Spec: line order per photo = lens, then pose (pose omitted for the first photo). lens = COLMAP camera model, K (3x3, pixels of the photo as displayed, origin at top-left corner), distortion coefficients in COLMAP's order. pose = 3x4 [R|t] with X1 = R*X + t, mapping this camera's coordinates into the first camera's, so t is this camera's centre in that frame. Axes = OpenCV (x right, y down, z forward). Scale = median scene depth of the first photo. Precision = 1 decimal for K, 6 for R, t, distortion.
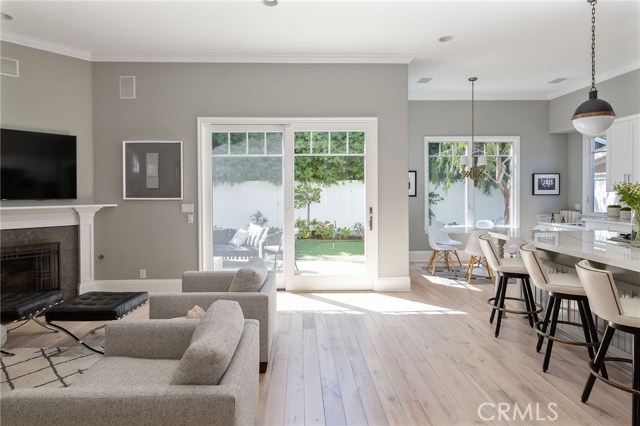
lens RADIAL K [[356.0, 0, 313.9], [0, 356.0, 196.6], [0, 0, 1]] dist [-0.000484, -0.000679]
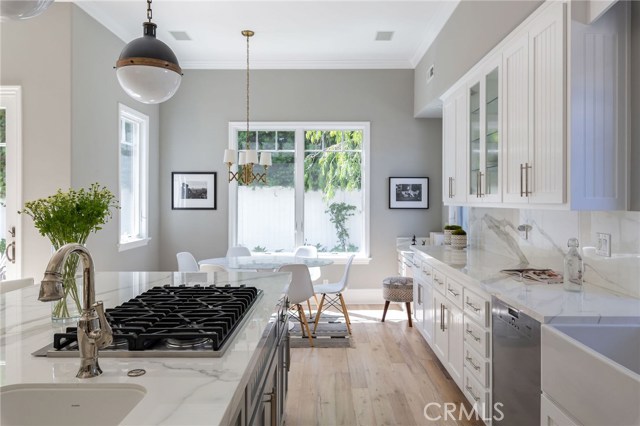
lens RADIAL K [[445.0, 0, 325.7], [0, 445.0, 202.4], [0, 0, 1]] dist [-0.002315, -0.005339]
pose [[0.999625, 0.007338, -0.026385, 0.740123], [-0.007611, 0.999919, -0.010249, -0.009990], [0.026308, 0.010446, 0.999599, 0.217156]]
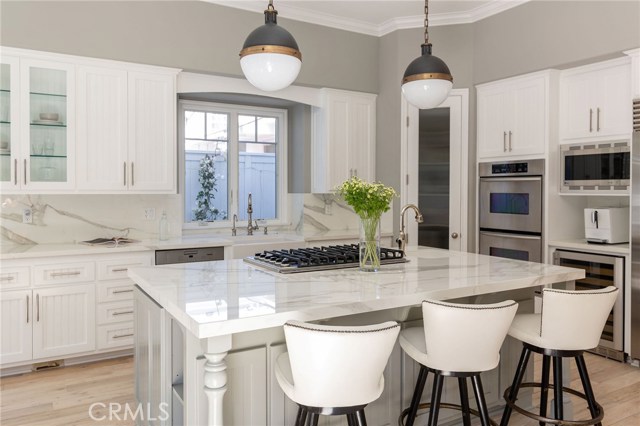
lens RADIAL K [[473.5, 0, 312.8], [0, 473.5, 199.9], [0, 0, 1]] dist [-0.000852, -0.003836]
pose [[-0.479084, -0.013359, 0.877668, 0.080991], [0.013873, 0.999644, 0.022789, -0.012793], [-0.877660, 0.023094, -0.478728, 0.884098]]
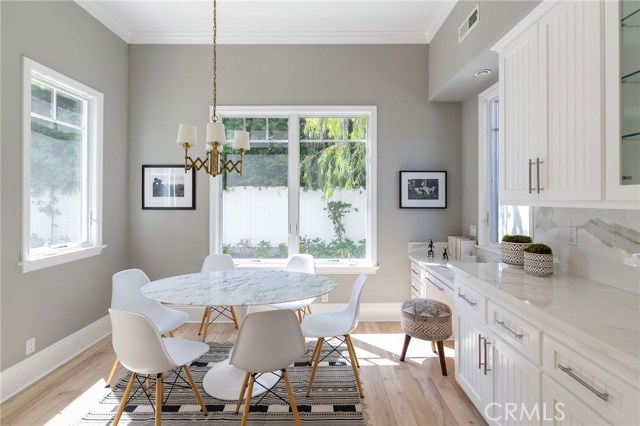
lens RADIAL K [[302.9, 0, 322.1], [0, 302.9, 198.3], [0, 0, 1]] dist [-0.001202, 0.000789]
pose [[0.999461, 0.006137, -0.032251, 0.724409], [-0.006731, 0.999809, -0.018336, -0.015341], [0.032132, 0.018544, 0.999312, 0.728110]]
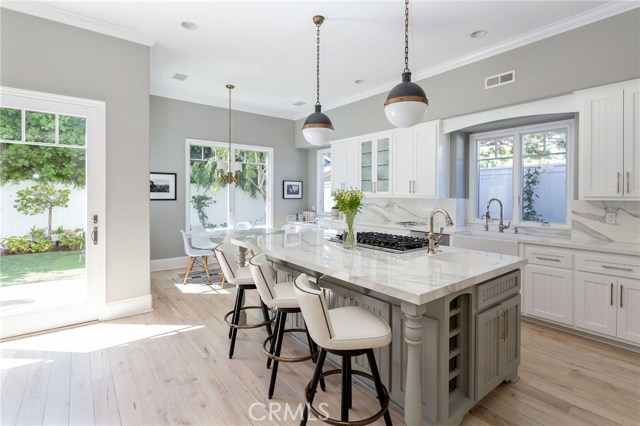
lens RADIAL K [[302.9, 0, 318.9], [0, 302.9, 198.0], [0, 0, 1]] dist [-0.001202, 0.000789]
pose [[0.804145, 0.001898, 0.594431, 0.159209], [-0.000319, 0.999996, -0.002761, -0.005678], [-0.594434, 0.002030, 0.804142, 0.168940]]
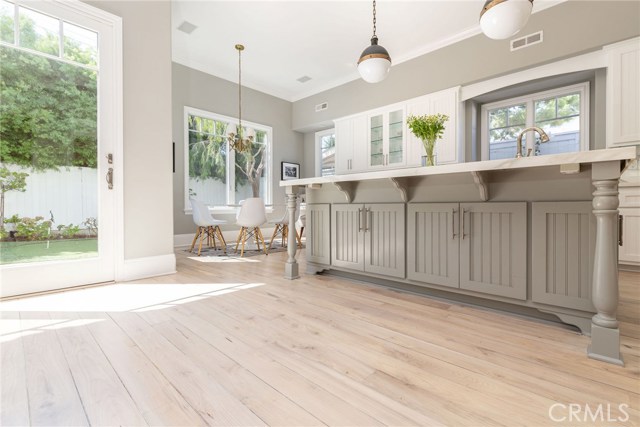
lens RADIAL K [[288.0, 0, 321.0], [0, 288.0, 210.4], [0, 0, 1]] dist [0.003805, -0.002350]
pose [[0.704923, -0.002894, 0.709278, 0.058159], [0.006032, 0.999980, -0.001915, 0.136508], [-0.709258, 0.005628, 0.704927, 0.358676]]
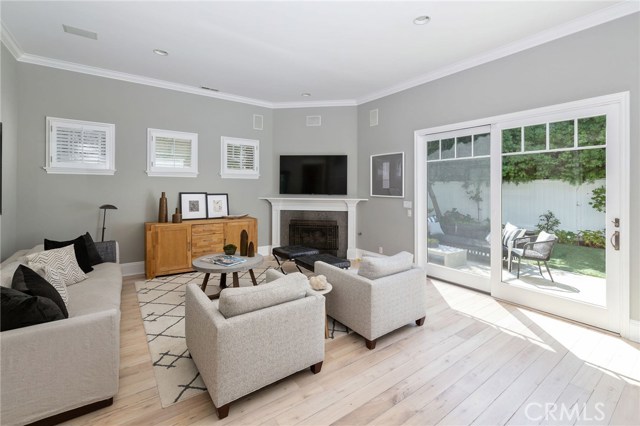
lens RADIAL K [[283.2, 0, 322.0], [0, 283.2, 189.6], [0, 0, 1]] dist [0.004056, 0.000836]
pose [[0.570993, 0.013747, -0.820840, 0.291037], [-0.021059, 0.999776, 0.002095, -0.016007], [0.820685, 0.016090, 0.571154, 0.178905]]
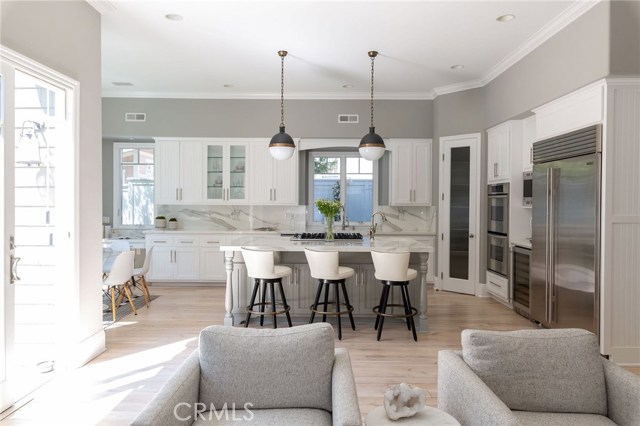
lens RADIAL K [[445.0, 0, 315.8], [0, 445.0, 208.1], [0, 0, 1]] dist [0.008388, -0.000032]
pose [[0.047434, -0.006511, 0.998853, -0.556627], [0.008771, 0.999943, 0.006101, -0.006473], [-0.998836, 0.008471, 0.047488, 0.547457]]
